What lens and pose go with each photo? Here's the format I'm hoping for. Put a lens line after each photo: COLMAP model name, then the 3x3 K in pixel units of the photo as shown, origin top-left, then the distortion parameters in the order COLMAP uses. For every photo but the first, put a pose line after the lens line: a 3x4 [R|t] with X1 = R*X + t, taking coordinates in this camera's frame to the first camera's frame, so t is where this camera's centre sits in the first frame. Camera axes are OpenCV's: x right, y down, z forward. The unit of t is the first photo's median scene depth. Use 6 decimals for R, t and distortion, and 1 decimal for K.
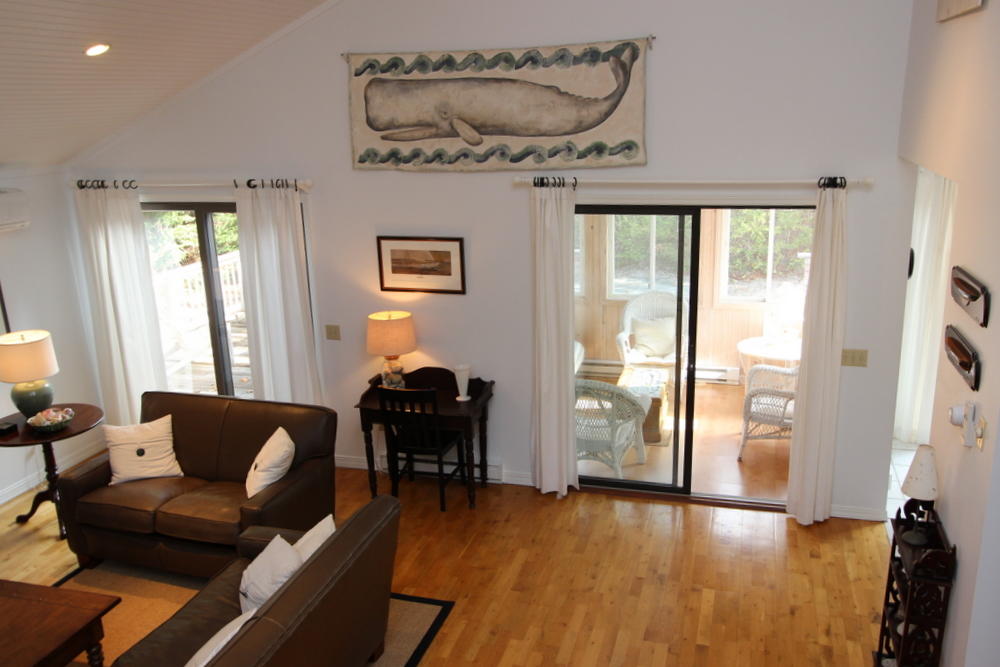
lens RADIAL K [[846.2, 0, 500.0], [0, 846.2, 333.5], [0, 0, 1]] dist [-0.003838, 0.012638]
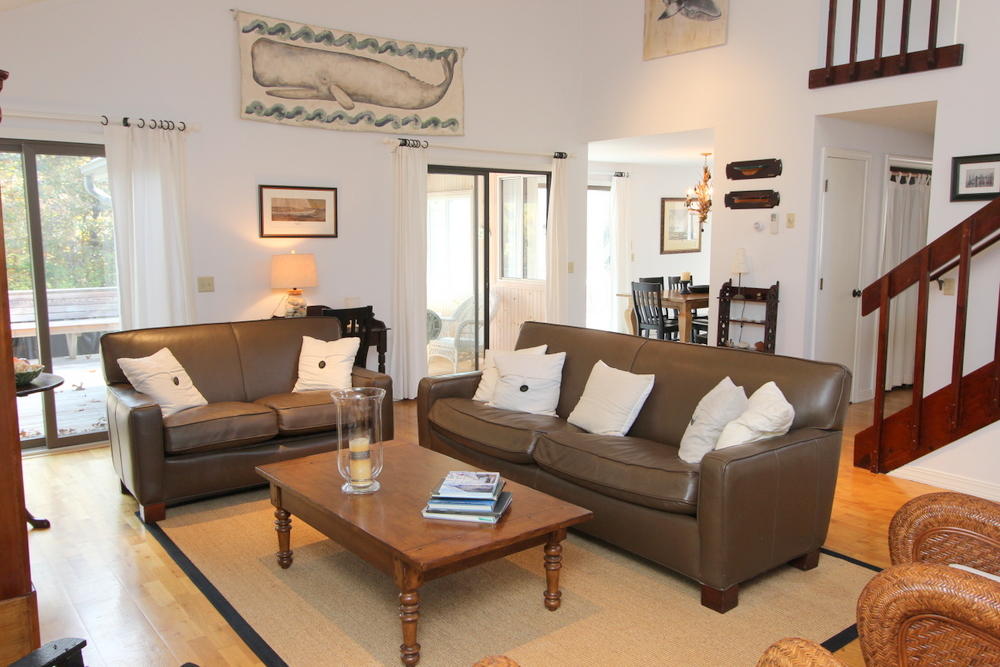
lens RADIAL K [[799.0, 0, 500.0], [0, 799.0, 333.5], [0, 0, 1]] dist [-0.013542, 0.035253]
pose [[0.574648, -0.076334, 0.814833, -0.854424], [0.200825, 0.978351, -0.049976, 0.189974], [-0.793378, 0.192358, 0.577537, 0.231949]]
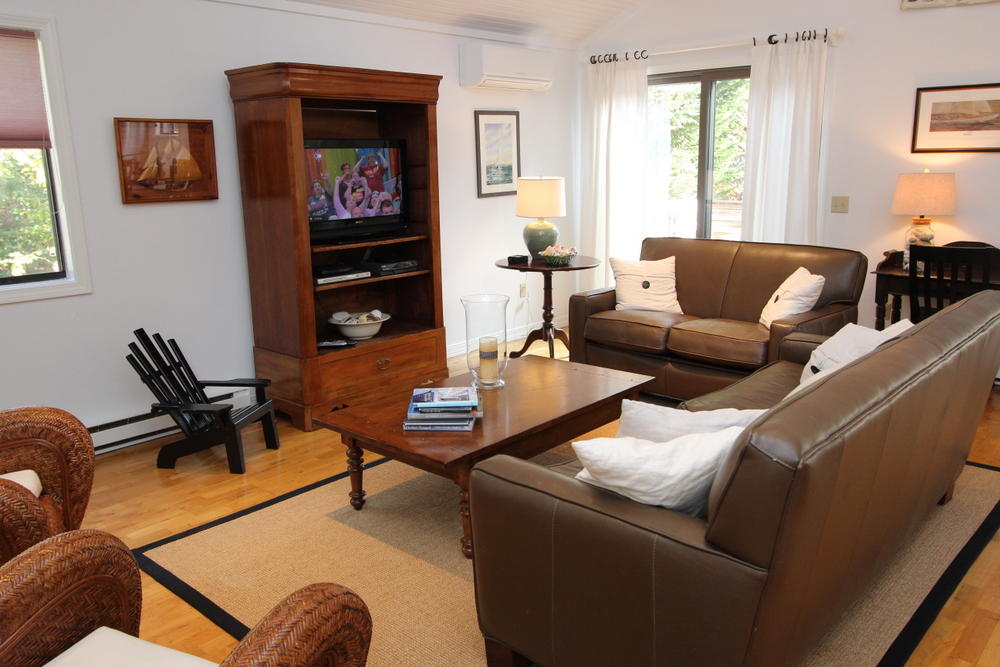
lens RADIAL K [[799.0, 0, 500.0], [0, 799.0, 333.5], [0, 0, 1]] dist [-0.013542, 0.035253]
pose [[0.903804, 0.107355, -0.414262, -0.176938], [-0.123123, 0.992325, -0.011463, 0.215998], [0.409852, 0.061365, 0.910085, 0.082541]]
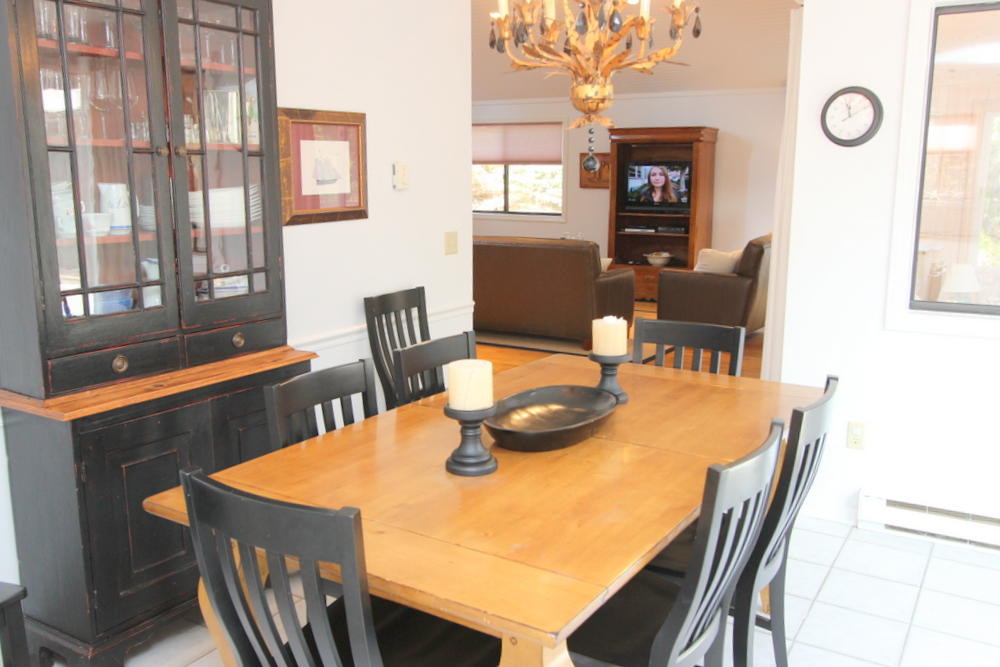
lens RADIAL K [[846.2, 0, 500.0], [0, 846.2, 333.5], [0, 0, 1]] dist [-0.003838, 0.012638]
pose [[-0.274104, 0.208273, -0.938877, 1.054835], [-0.244935, 0.928954, 0.277581, -0.039972], [0.929986, 0.306050, -0.203616, 0.894218]]
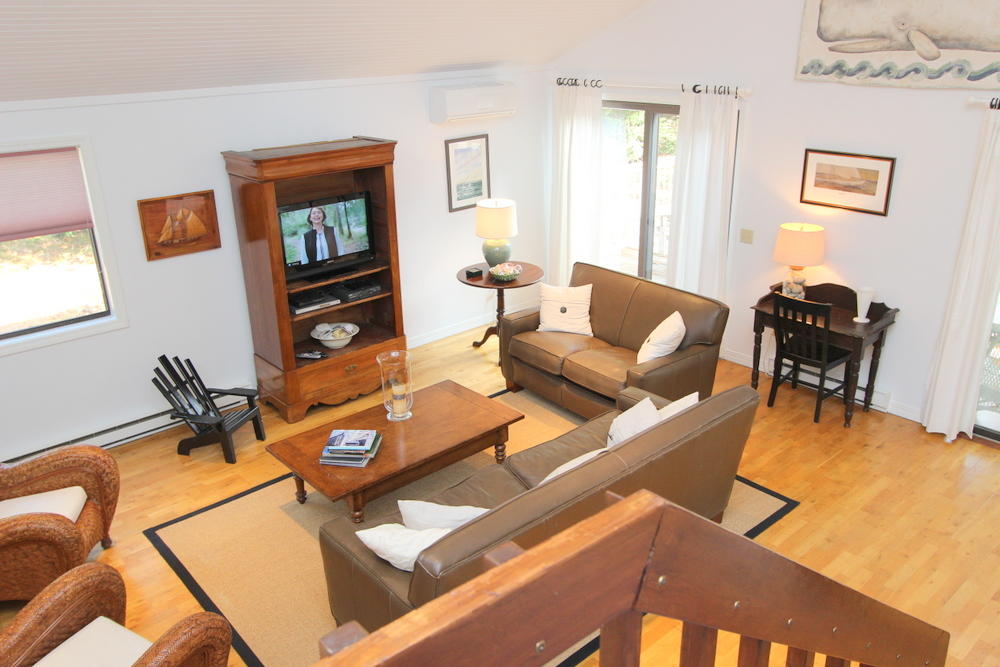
lens RADIAL K [[799.0, 0, 500.0], [0, 799.0, 333.5], [0, 0, 1]] dist [-0.013542, 0.035253]
pose [[0.849980, 0.204603, -0.485460, 0.058052], [-0.145324, 0.976809, 0.157242, 0.005990], [0.506374, -0.063104, 0.860002, -0.032583]]
